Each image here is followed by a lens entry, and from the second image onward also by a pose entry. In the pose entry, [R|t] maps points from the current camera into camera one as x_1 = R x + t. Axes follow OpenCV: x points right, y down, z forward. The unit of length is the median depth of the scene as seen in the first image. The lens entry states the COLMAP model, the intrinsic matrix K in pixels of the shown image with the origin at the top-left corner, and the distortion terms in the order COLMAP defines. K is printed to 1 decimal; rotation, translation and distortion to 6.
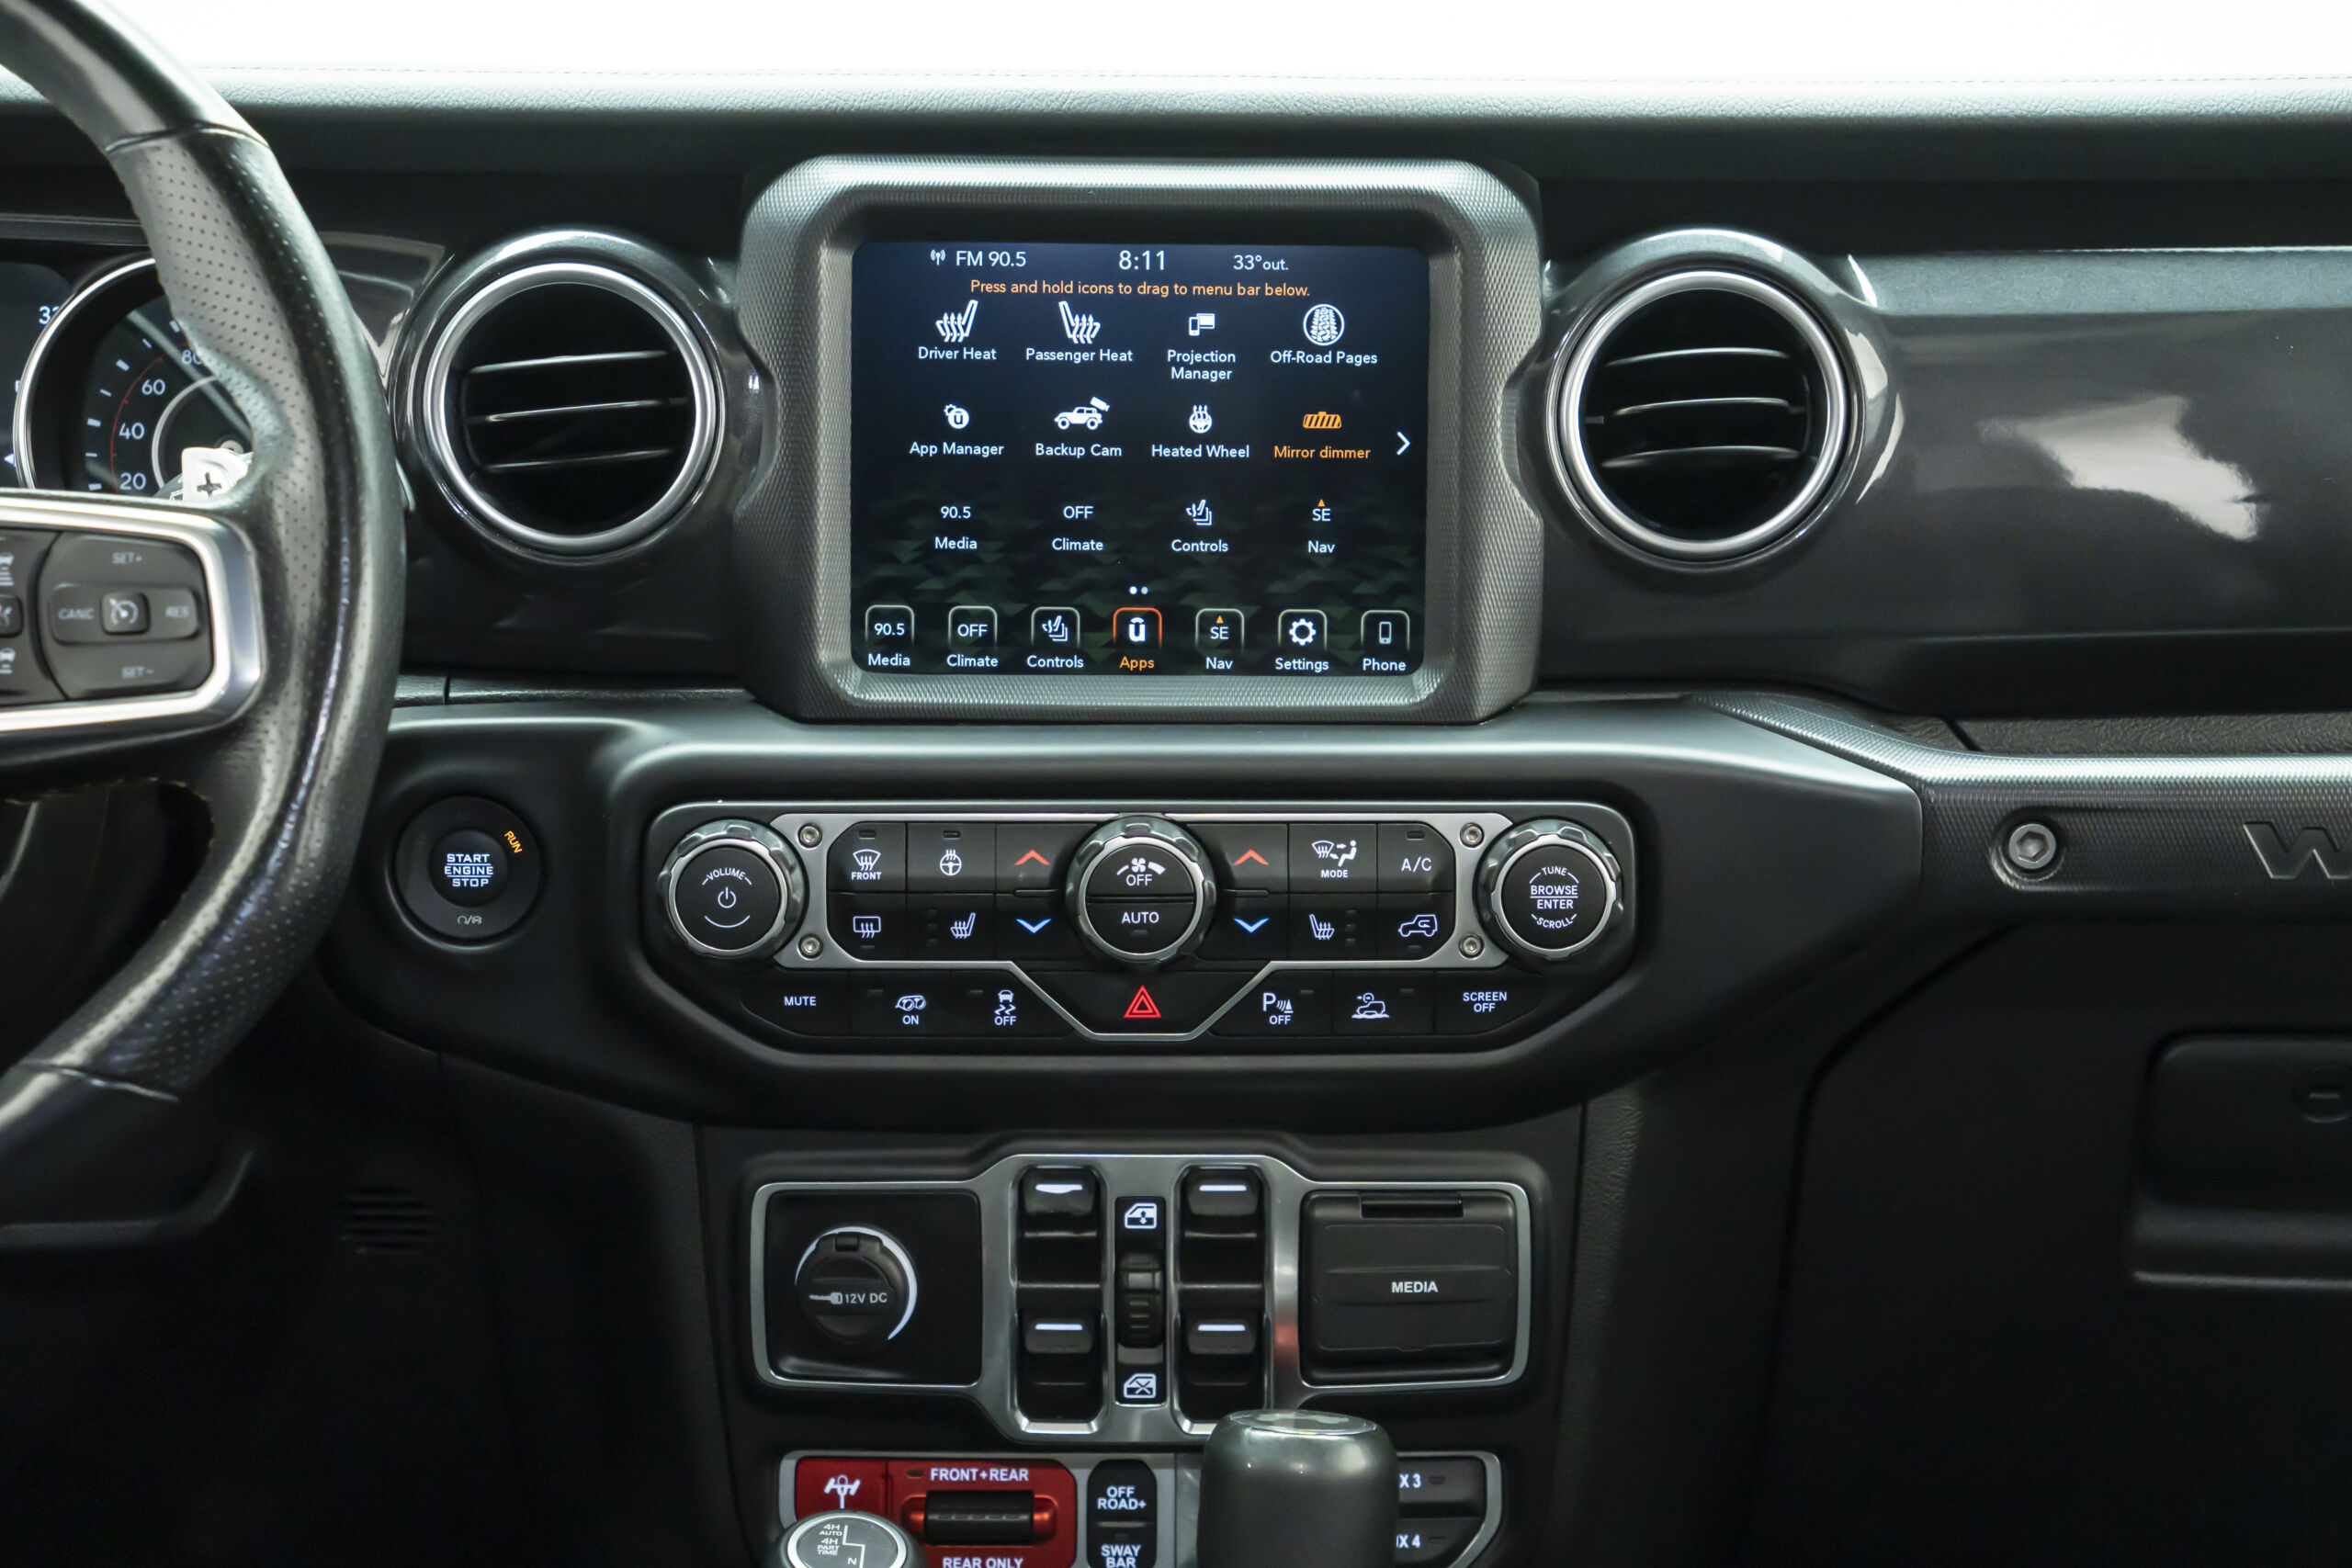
lens RADIAL K [[3887.9, 0, 1169.3], [0, 3887.9, 792.8], [0, 0, 1]] dist [0.170115, 1.405130]
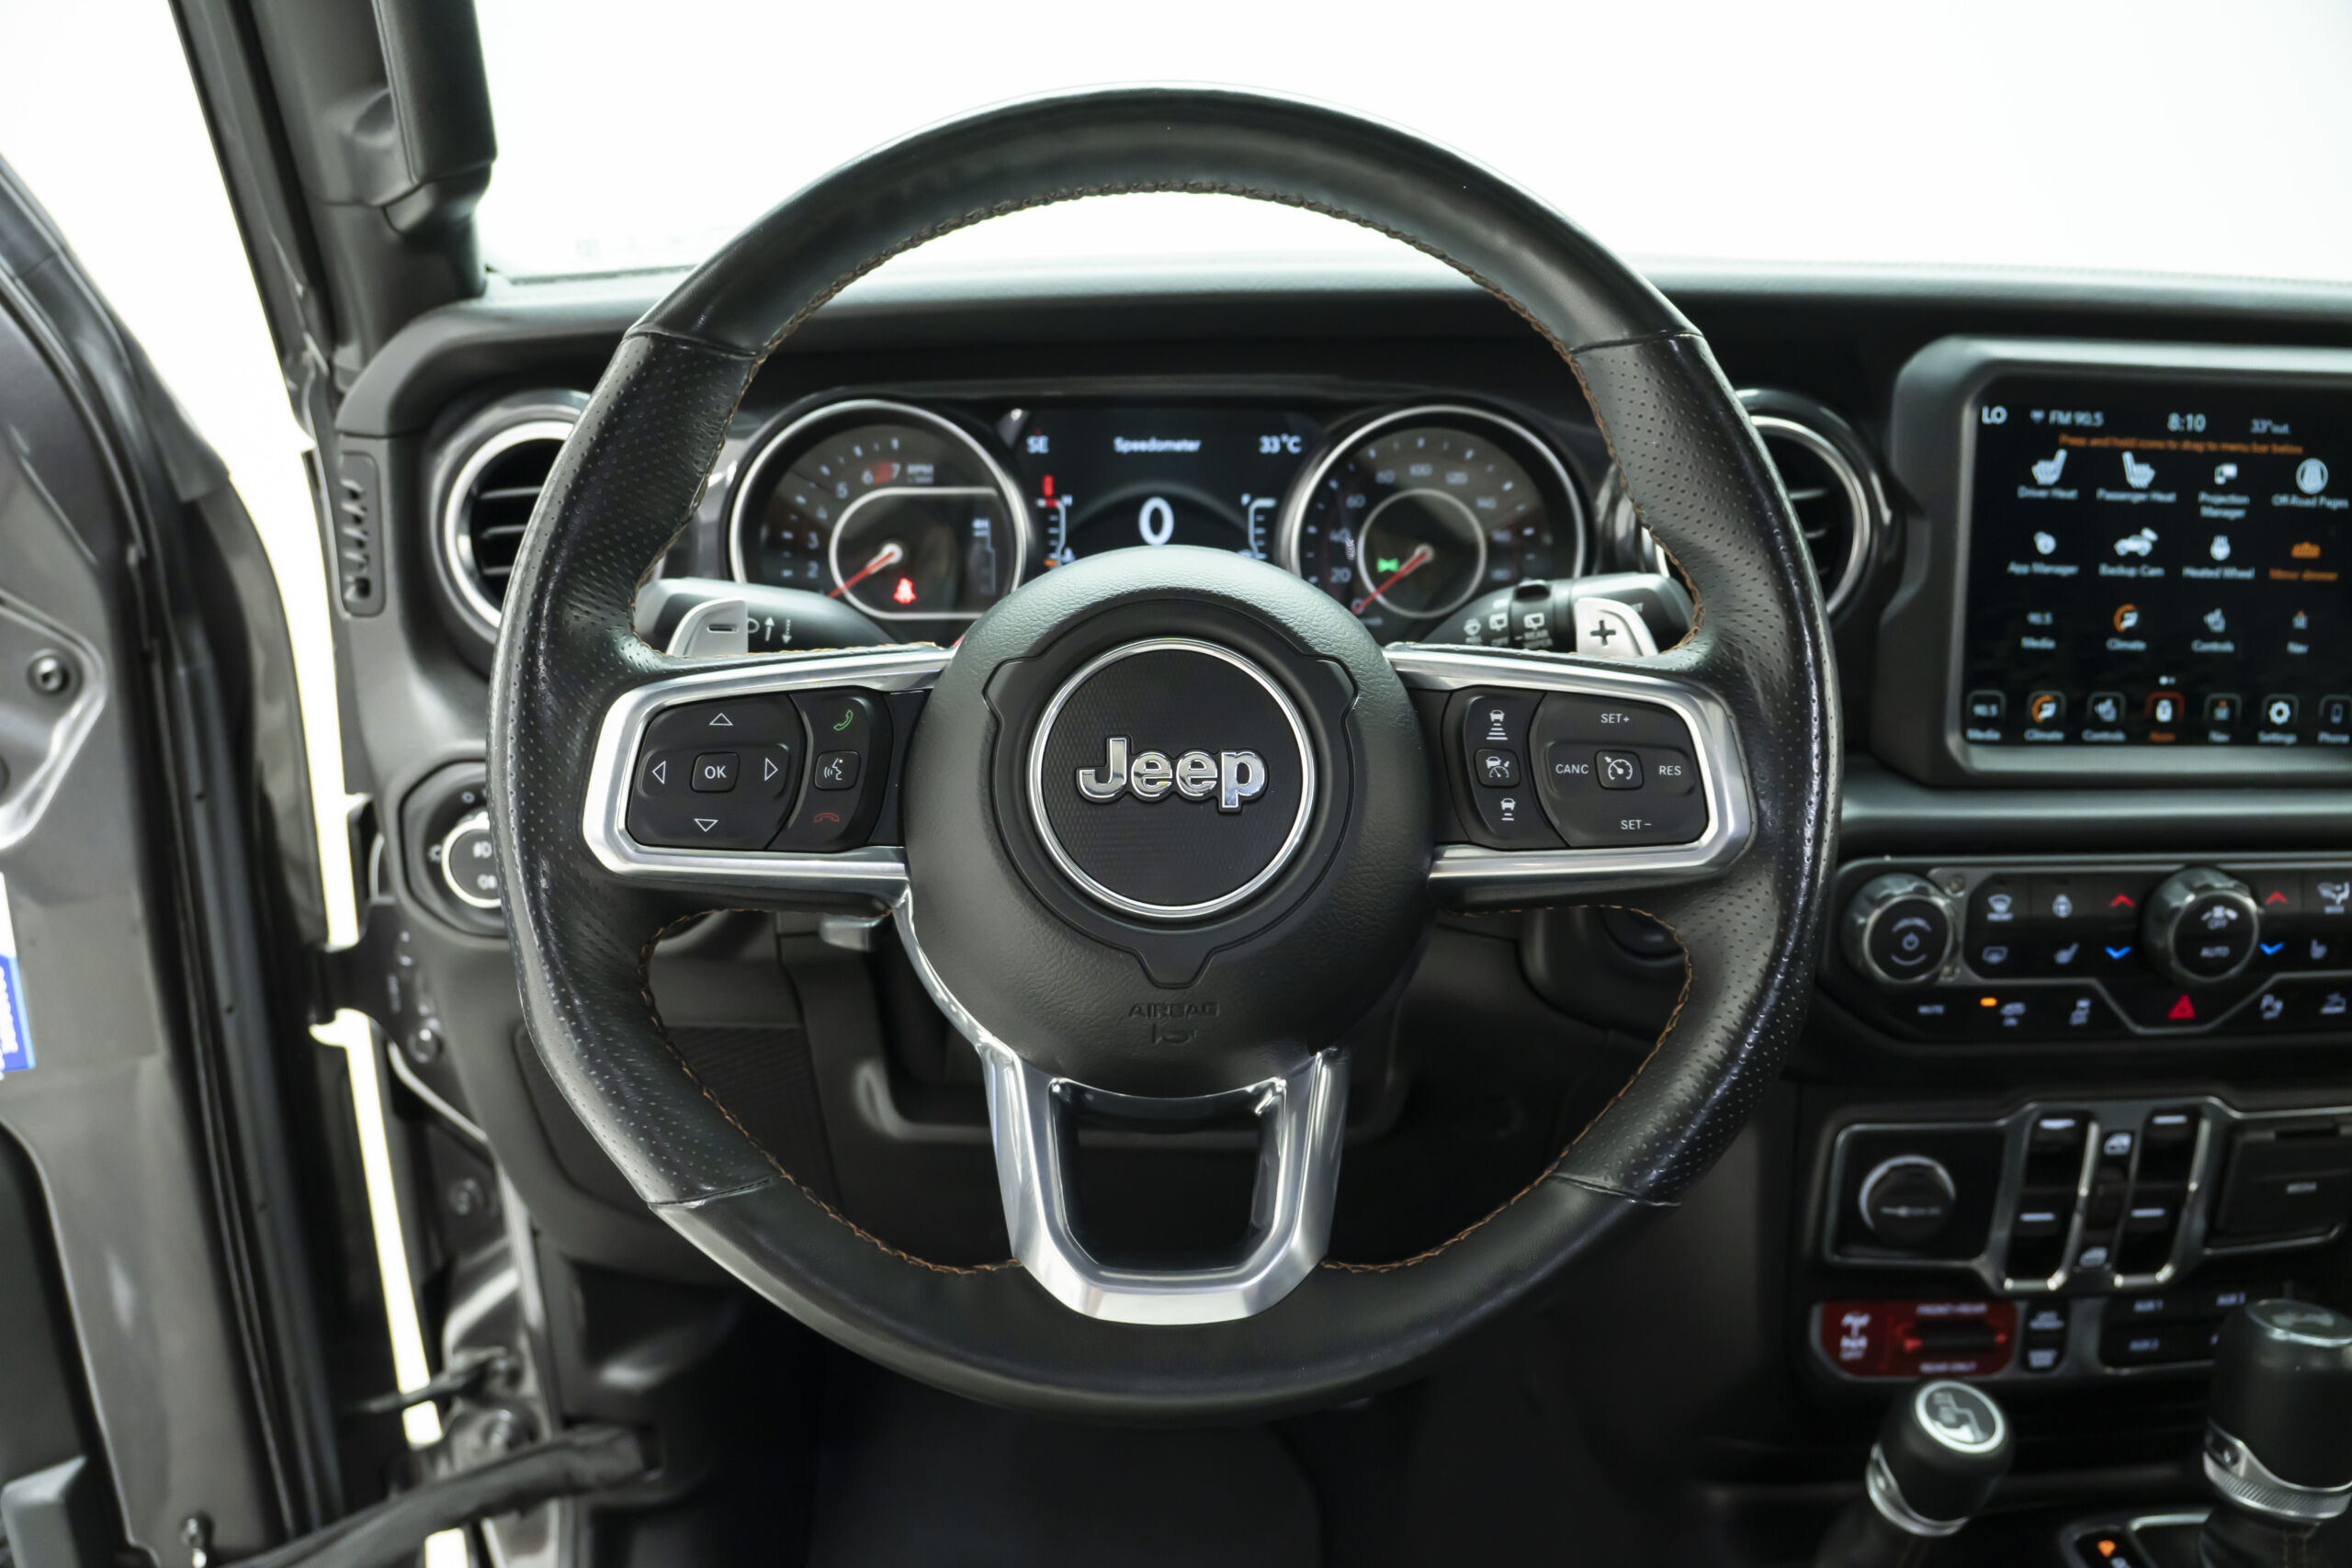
lens RADIAL K [[1878.5, 0, 1159.8], [0, 1878.5, 788.3], [0, 0, 1]] dist [-0.207193, 0.116348]
pose [[0.999977, -0.005575, 0.003917, -0.342823], [0.005027, 0.991734, 0.128213, -0.093629], [-0.004600, -0.128190, 0.991739, 0.418432]]
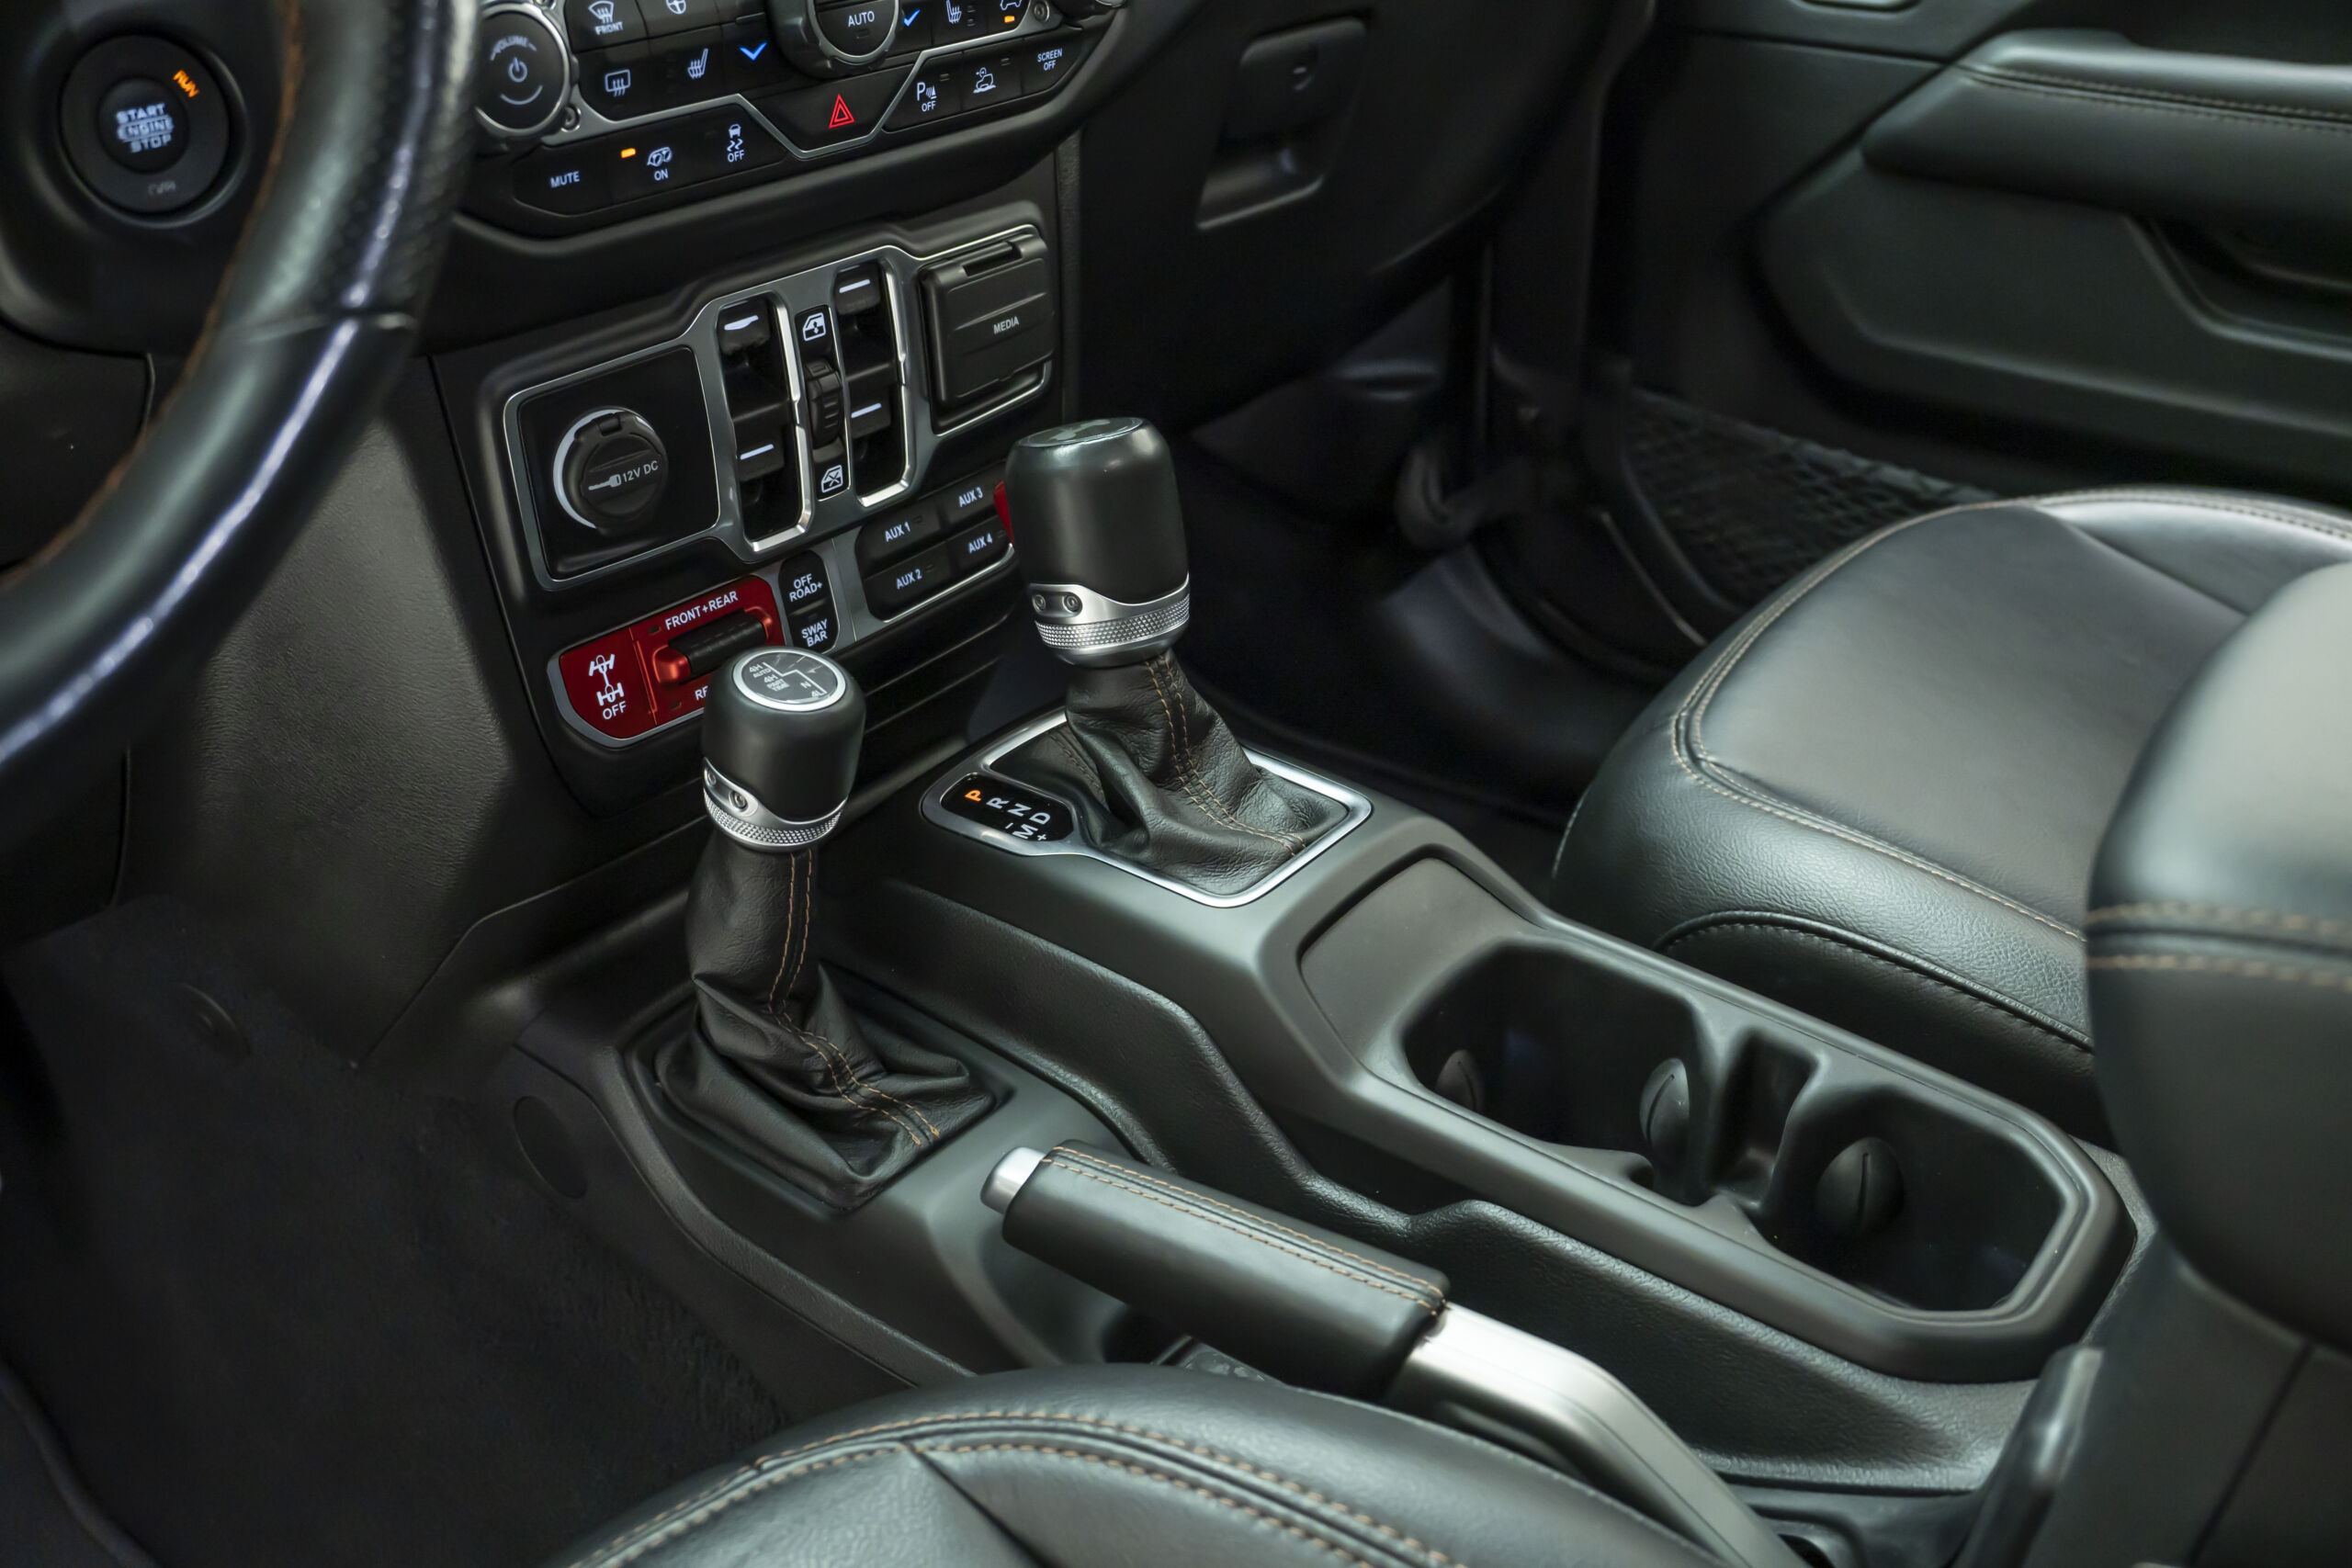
lens RADIAL K [[2064.1, 0, 1176.0], [0, 2064.1, 784.0], [0, 0, 1]] dist [-0.169550, 0.106378]
pose [[0.634950, -0.397362, 0.662527, -0.377690], [0.193744, 0.912078, 0.361355, 0.039300], [-0.747865, -0.101082, 0.656110, 0.543139]]
